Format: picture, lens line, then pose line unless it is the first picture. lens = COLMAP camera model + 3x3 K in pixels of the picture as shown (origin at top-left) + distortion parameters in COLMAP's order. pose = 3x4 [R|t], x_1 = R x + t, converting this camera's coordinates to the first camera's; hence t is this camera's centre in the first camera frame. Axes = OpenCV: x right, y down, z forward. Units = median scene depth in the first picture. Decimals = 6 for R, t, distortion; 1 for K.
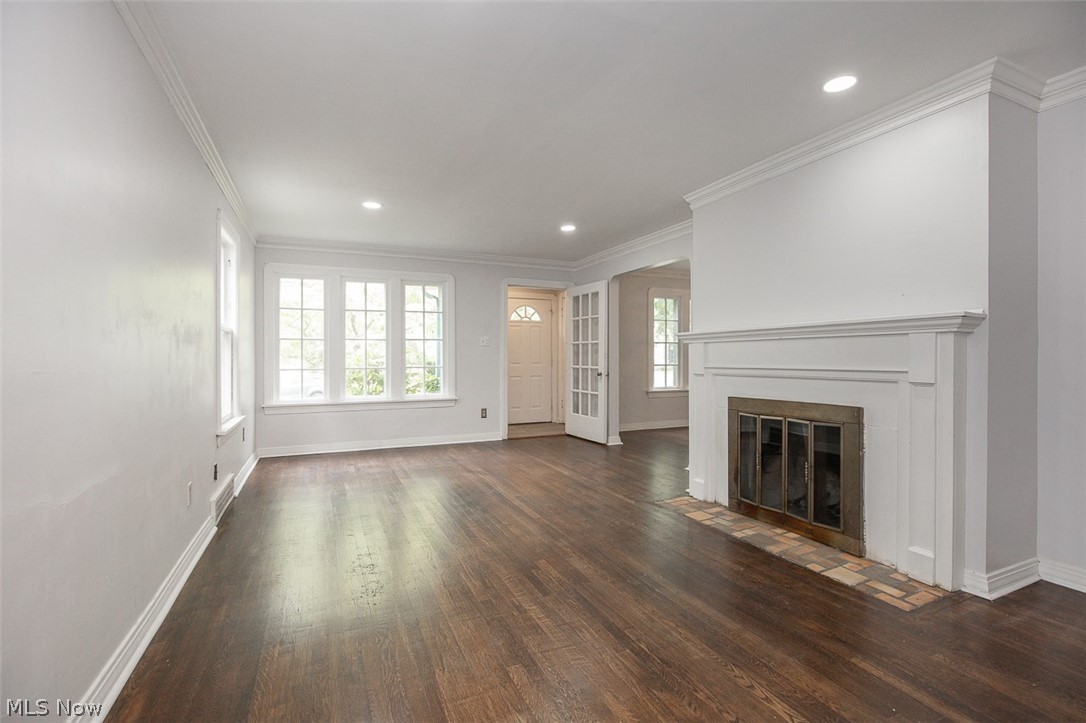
lens RADIAL K [[488.2, 0, 543.0], [0, 488.2, 361.5], [0, 0, 1]] dist [-0.015129, -0.000037]
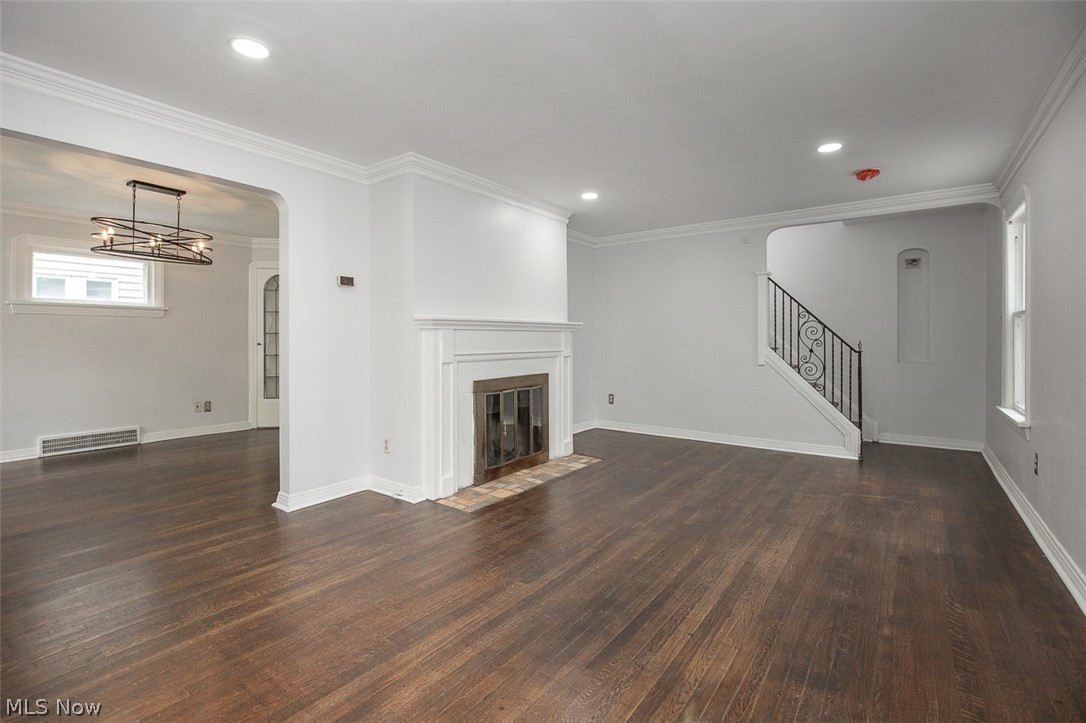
lens RADIAL K [[497.1, 0, 543.3], [0, 497.1, 339.1], [0, 0, 1]] dist [-0.001883, 0.000063]
pose [[-0.486798, 0.002766, 0.873510, -0.751380], [0.006366, 0.999980, 0.000381, -0.022502], [-0.873491, 0.005746, -0.486806, 1.621064]]
